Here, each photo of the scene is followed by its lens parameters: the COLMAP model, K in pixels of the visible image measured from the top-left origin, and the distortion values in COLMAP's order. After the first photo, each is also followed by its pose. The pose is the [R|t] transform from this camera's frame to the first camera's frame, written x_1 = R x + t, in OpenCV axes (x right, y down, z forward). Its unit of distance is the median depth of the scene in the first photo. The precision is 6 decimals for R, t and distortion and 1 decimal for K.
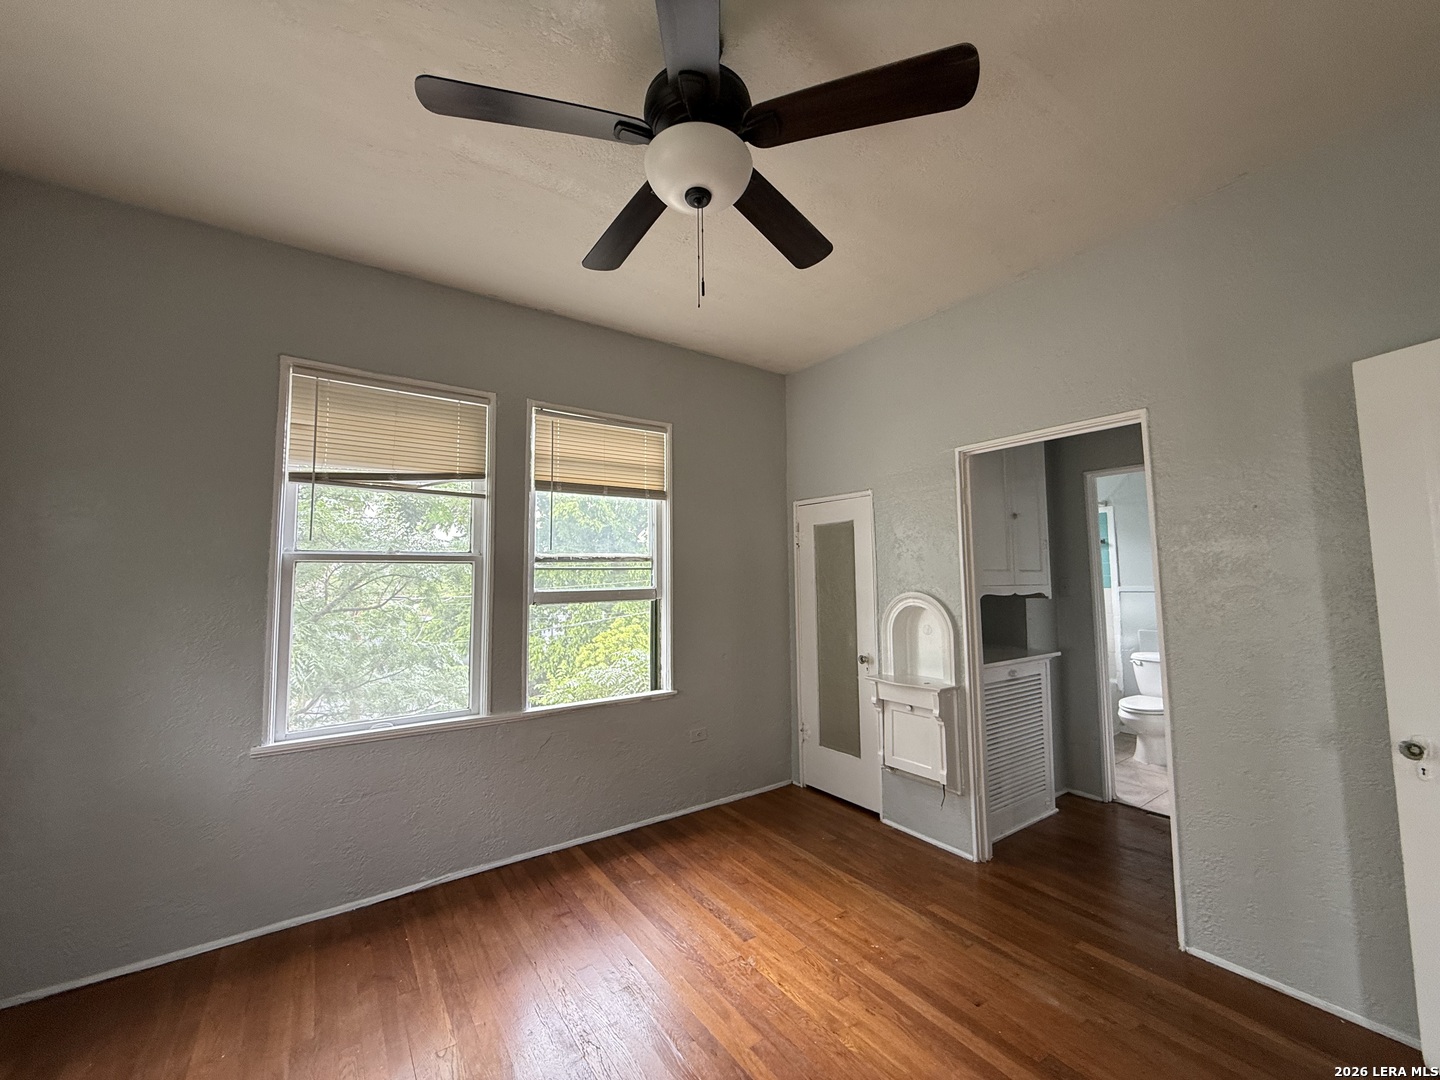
lens RADIAL K [[574.7, 0, 715.8], [0, 574.7, 537.8], [0, 0, 1]] dist [-0.001311, 0.000318]
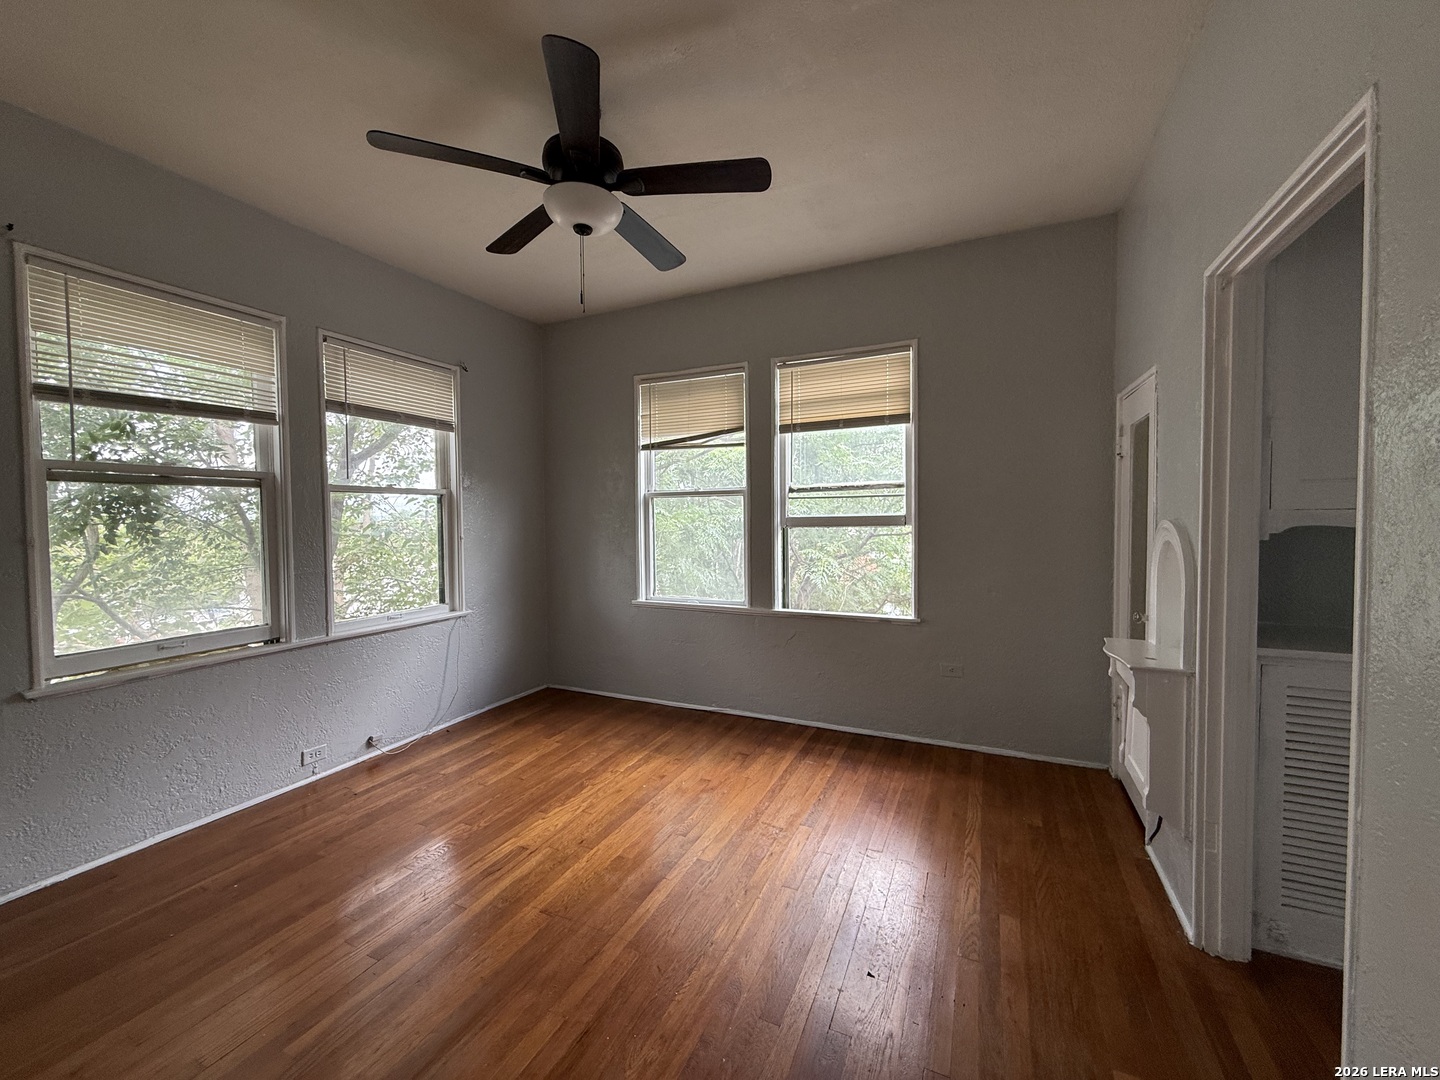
lens RADIAL K [[574.7, 0, 715.8], [0, 574.7, 537.8], [0, 0, 1]] dist [-0.001311, 0.000318]
pose [[0.496497, 0.035599, -0.867308, 0.707918], [0.069241, 0.994351, 0.080451, 0.030468], [0.865272, -0.099997, 0.491227, 0.274479]]
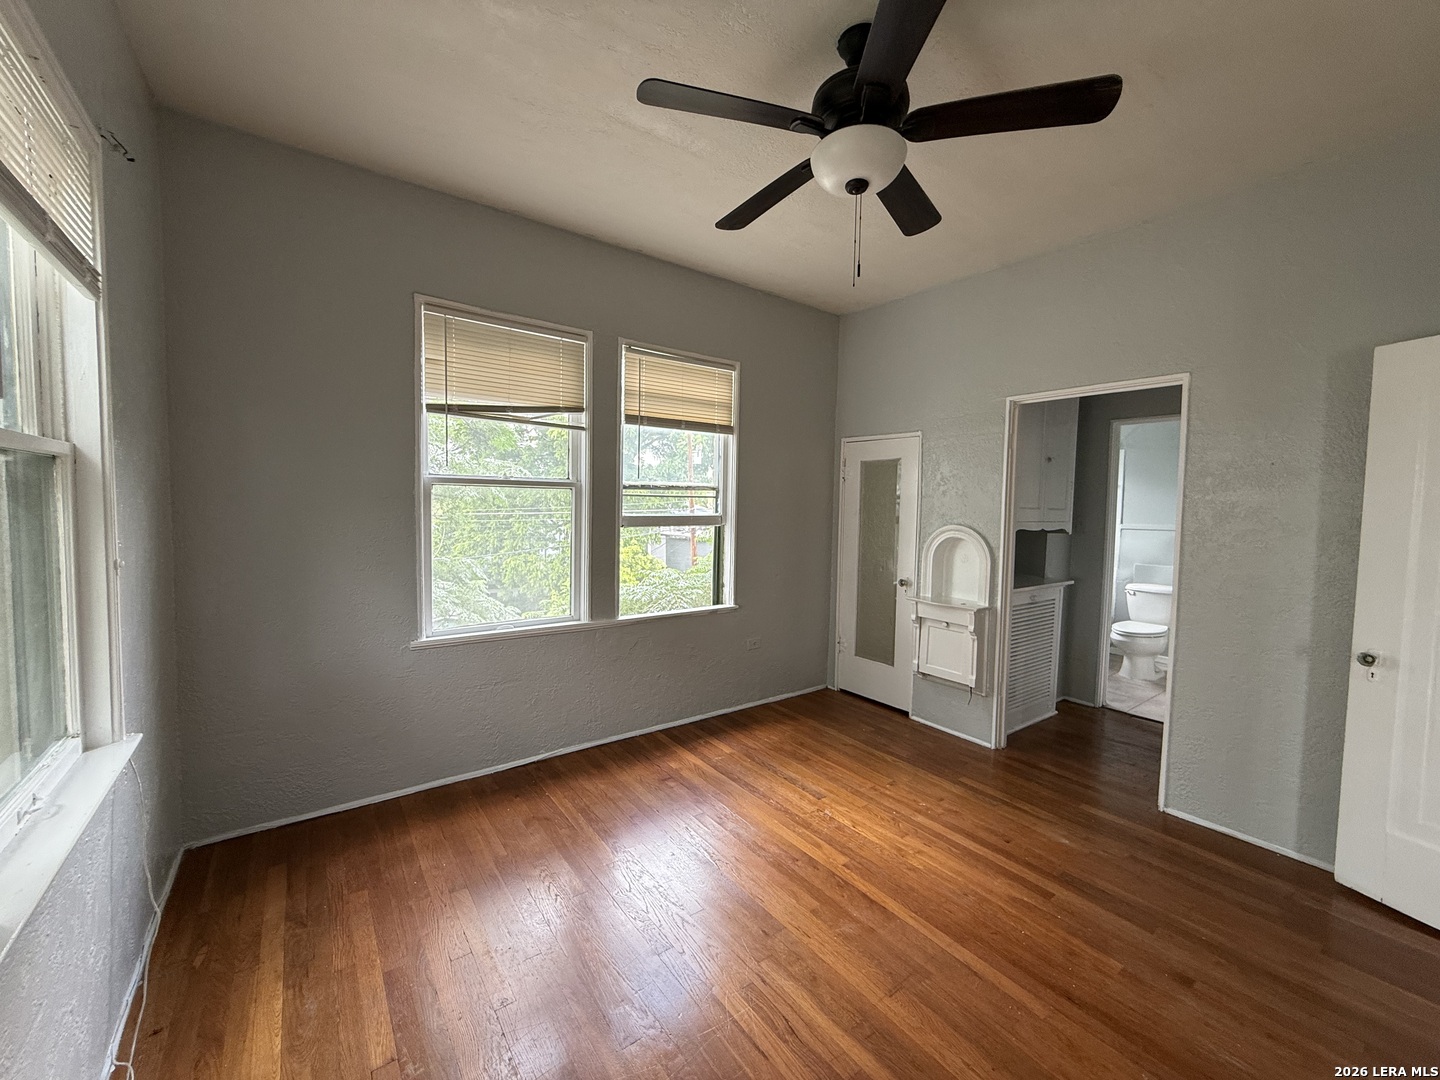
lens RADIAL K [[574.7, 0, 715.8], [0, 574.7, 537.8], [0, 0, 1]] dist [-0.001311, 0.000318]
pose [[0.999319, 0.027361, 0.024746, -0.169110], [-0.030381, 0.990883, 0.131252, -0.016534], [-0.020930, -0.131914, 0.991040, -0.124905]]
